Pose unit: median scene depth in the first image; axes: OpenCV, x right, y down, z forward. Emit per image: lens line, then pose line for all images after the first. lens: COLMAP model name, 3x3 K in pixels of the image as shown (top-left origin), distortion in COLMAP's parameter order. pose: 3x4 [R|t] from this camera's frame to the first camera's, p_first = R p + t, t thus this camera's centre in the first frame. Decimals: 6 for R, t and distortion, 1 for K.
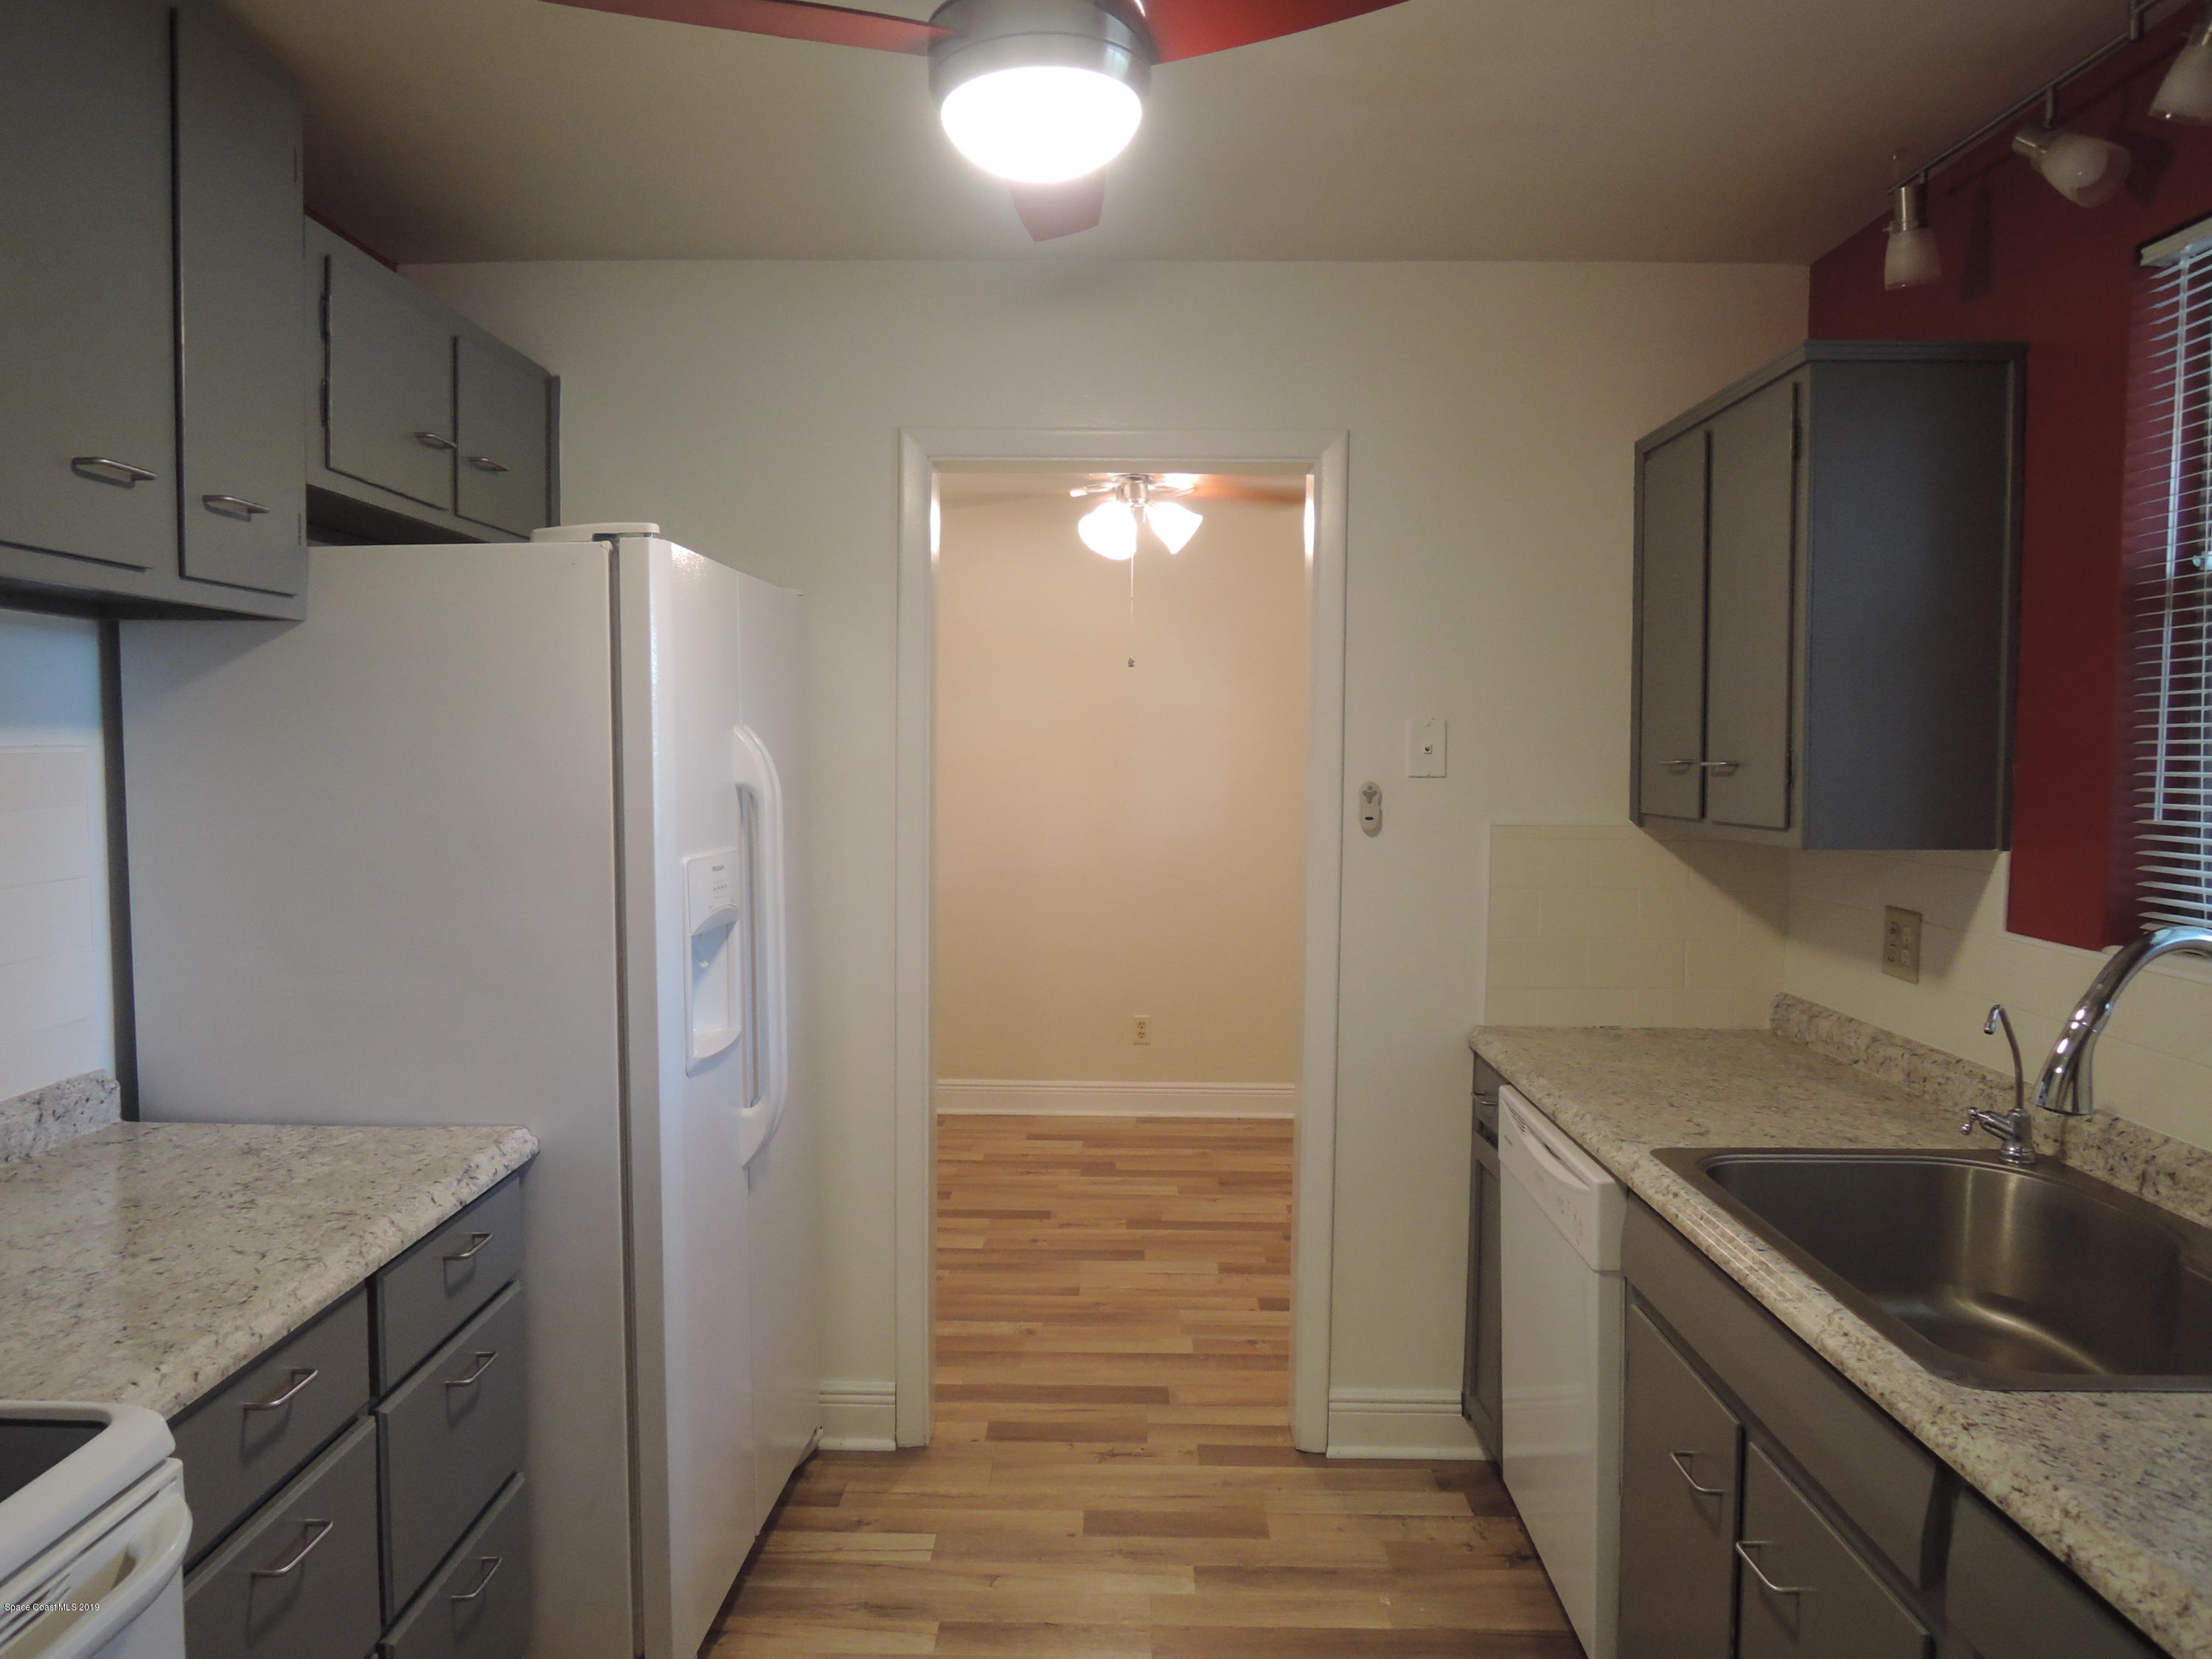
lens RADIAL K [[1565.9, 0, 1100.0], [0, 1565.9, 832.3], [0, 0, 1]] dist [-0.027445, 0.007416]
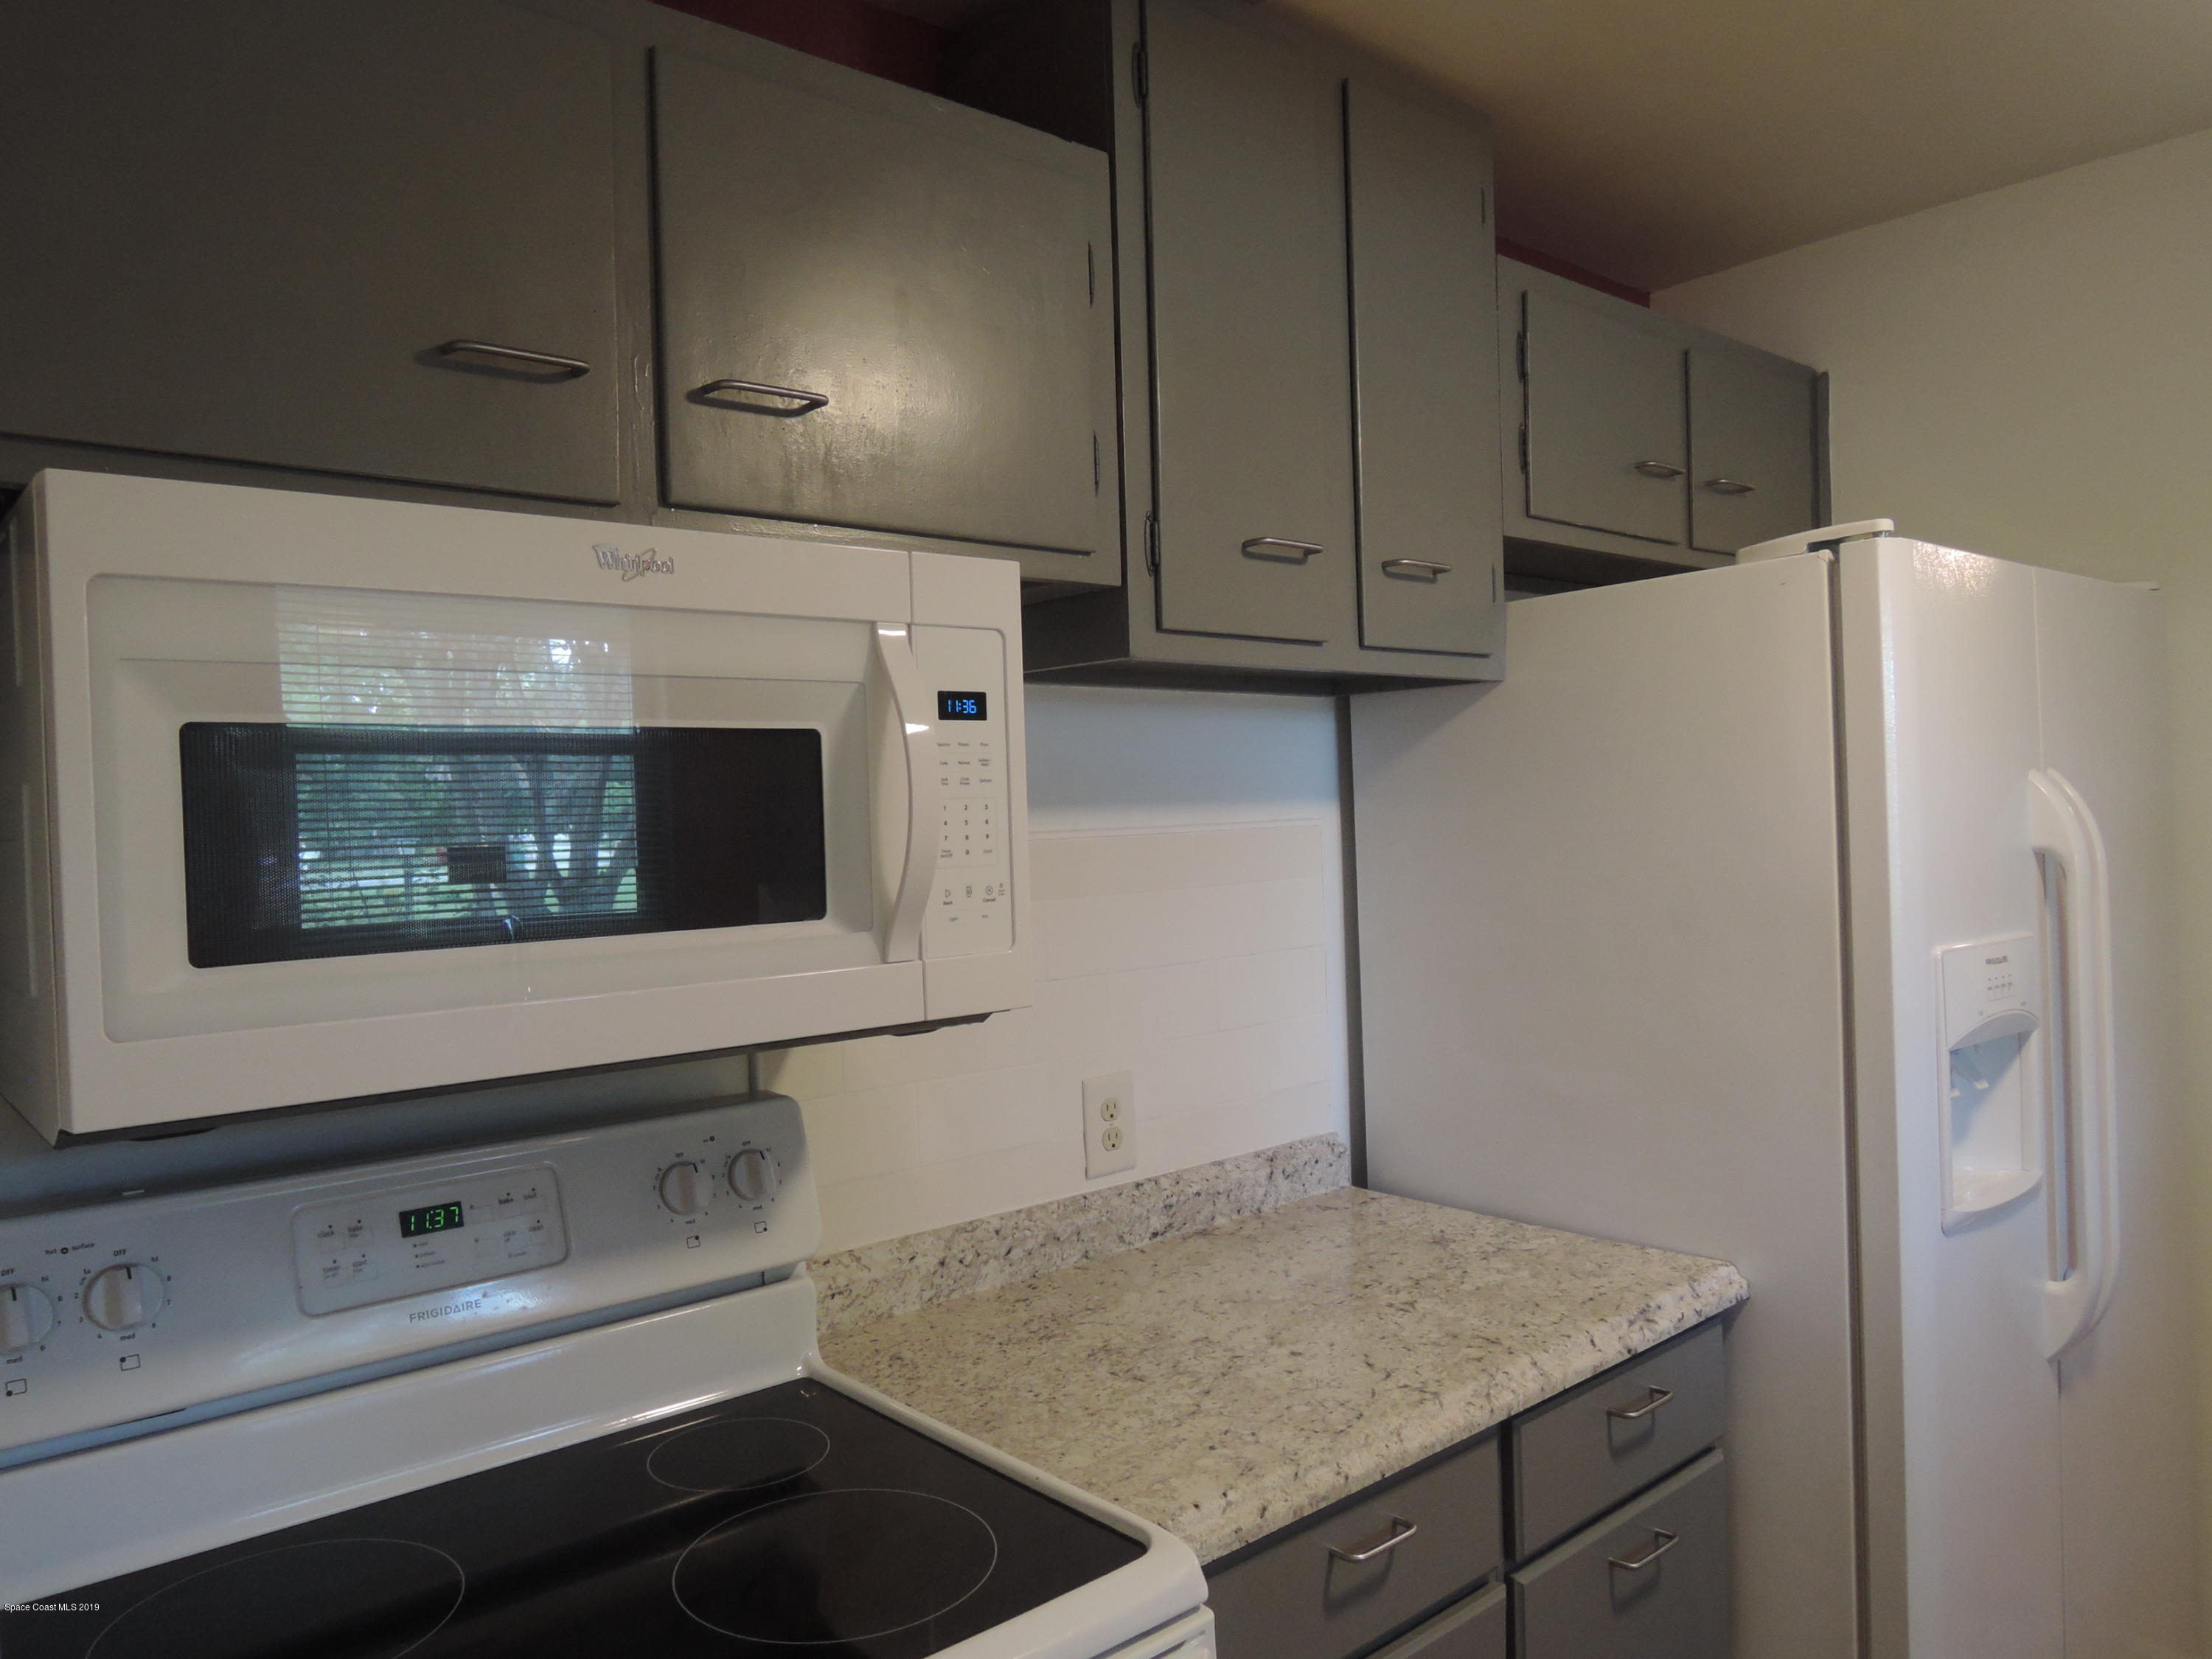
lens RADIAL K [[1565.9, 0, 1100.0], [0, 1565.9, 832.3], [0, 0, 1]] dist [-0.027445, 0.007416]
pose [[0.665830, -0.016629, -0.745919, 0.032964], [-0.007292, 0.999559, -0.028792, -0.016635], [0.746068, 0.024610, 0.665415, 0.206522]]
